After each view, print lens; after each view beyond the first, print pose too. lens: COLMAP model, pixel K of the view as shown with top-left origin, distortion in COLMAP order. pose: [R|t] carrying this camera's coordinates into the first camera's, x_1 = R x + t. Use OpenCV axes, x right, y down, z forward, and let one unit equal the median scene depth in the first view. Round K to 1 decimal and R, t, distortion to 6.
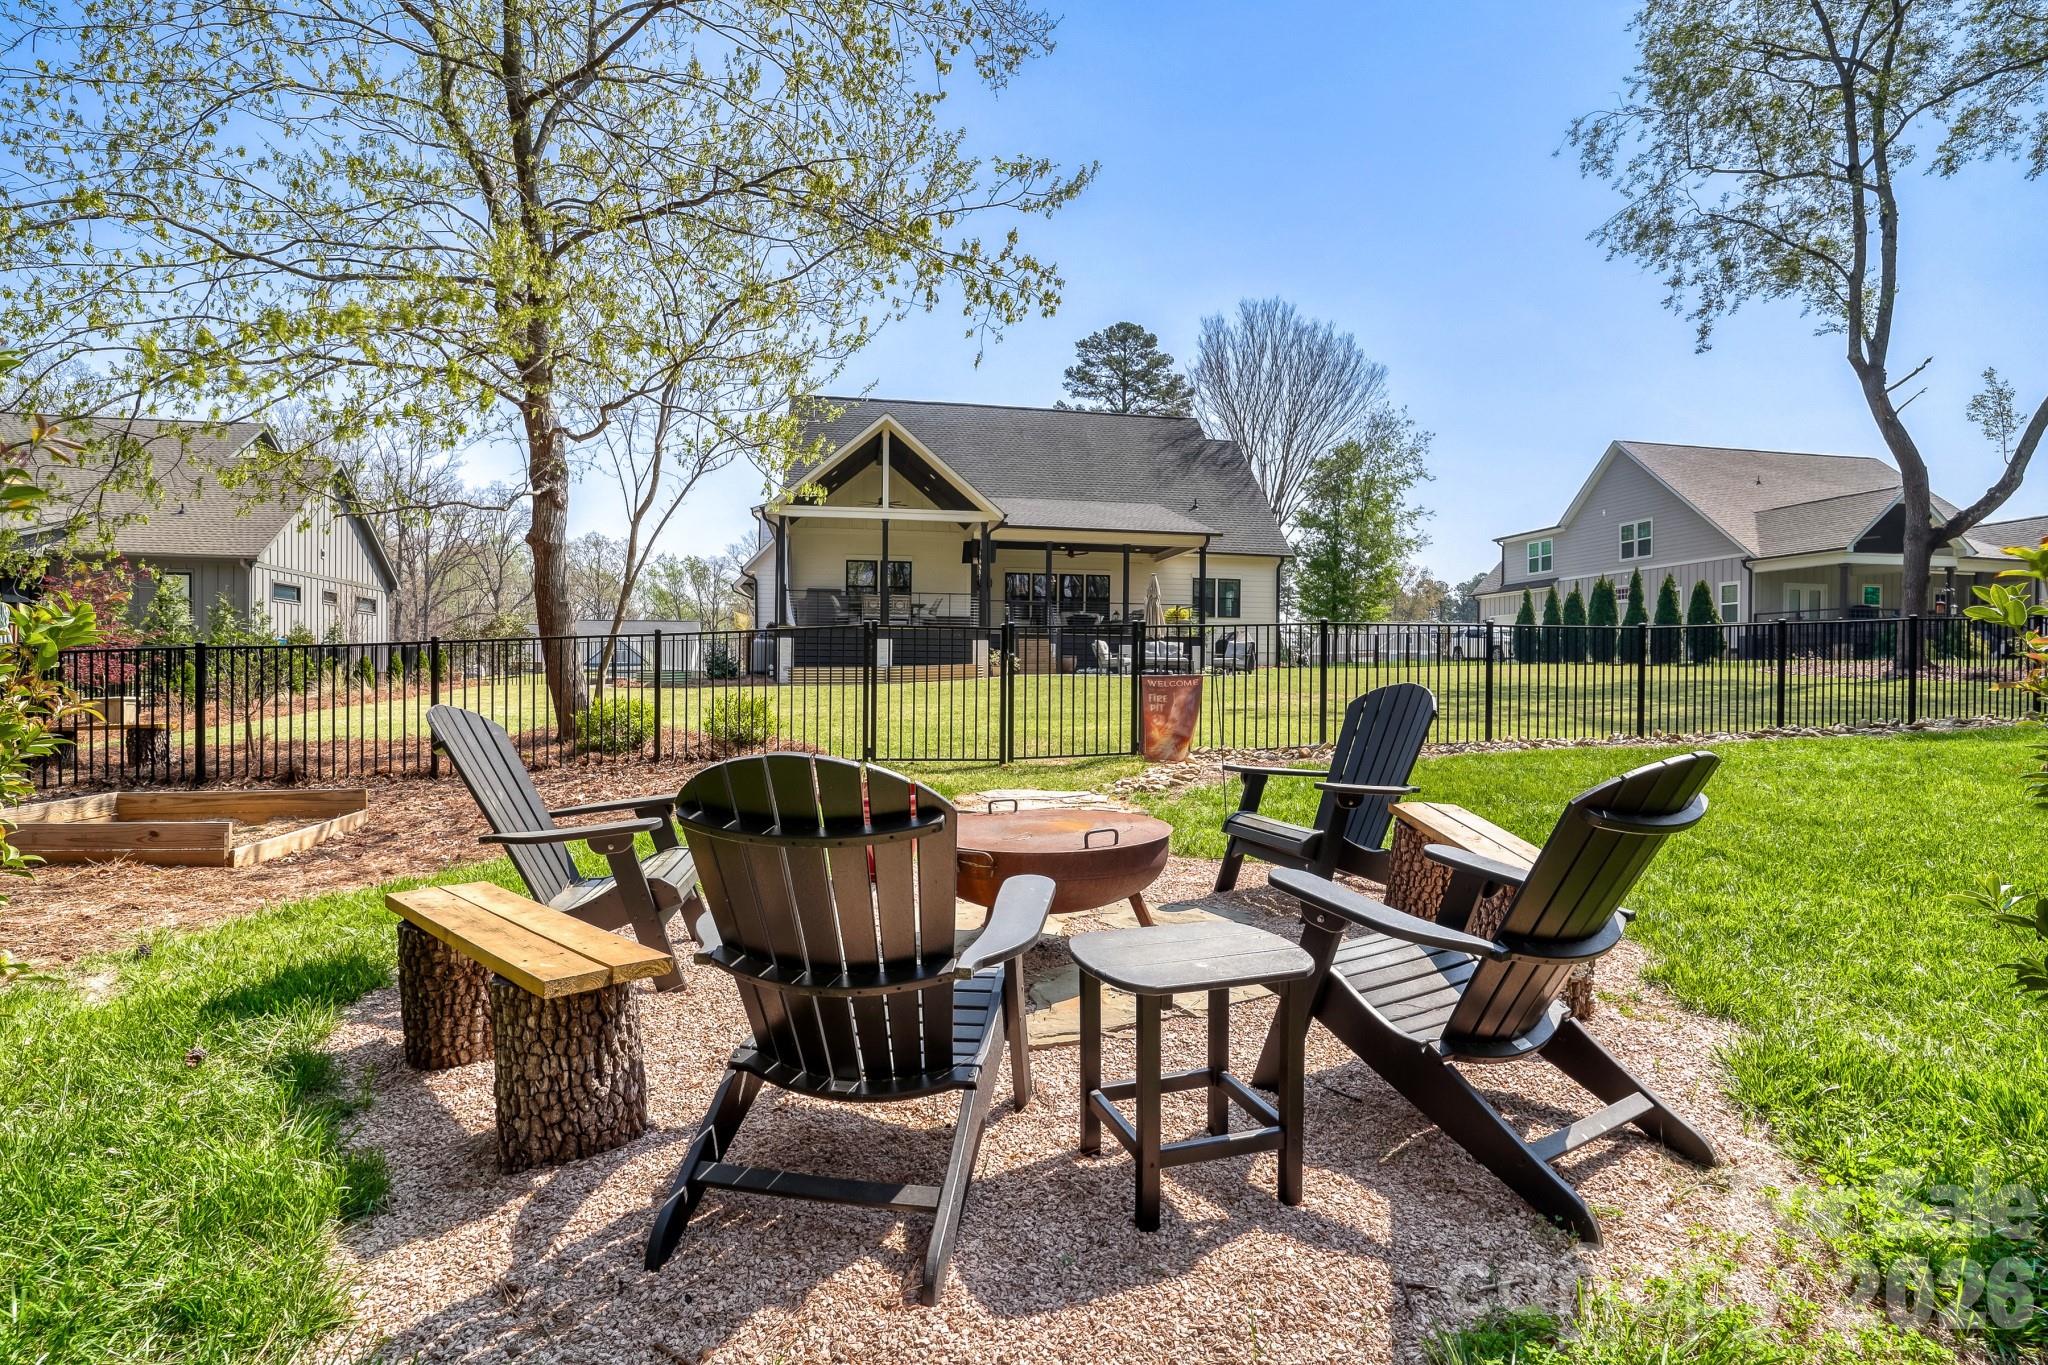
lens RADIAL K [[1007.9, 0, 1024.0], [0, 1007.9, 682.5], [0, 0, 1]] dist [-0.068084, 0.030965]
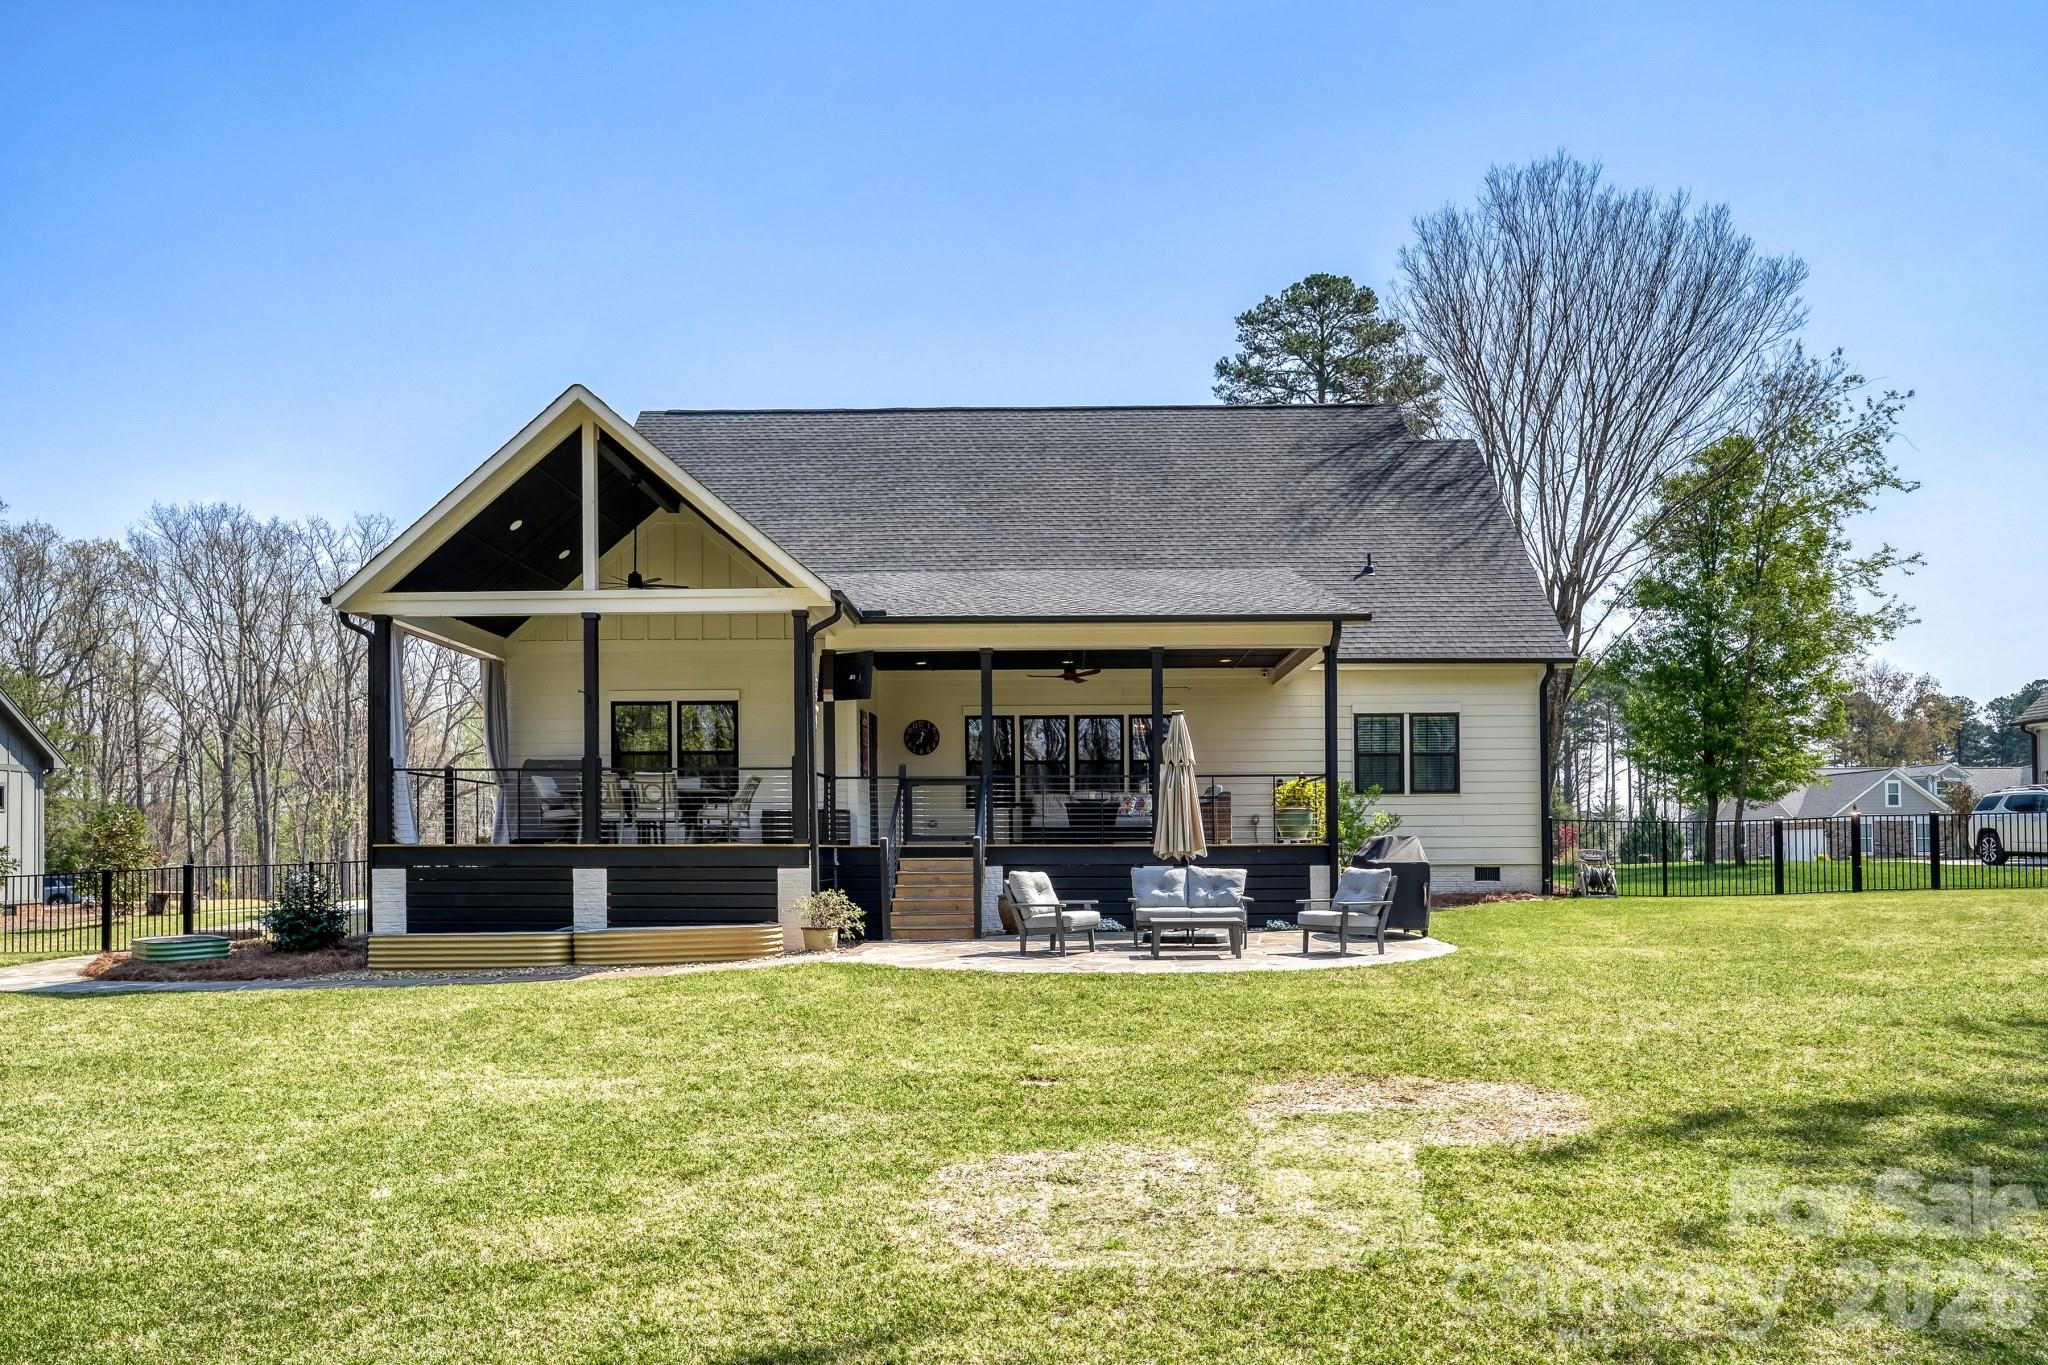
lens RADIAL K [[1428.4, 0, 1025.2], [0, 1428.4, 813.2], [0, 0, 1]] dist [0.025598, 0.004086]
pose [[0.983457, -0.021902, -0.179812, 0.106315], [0.014865, 0.999073, -0.040392, -0.023693], [0.180530, 0.037051, 0.982871, 0.228391]]
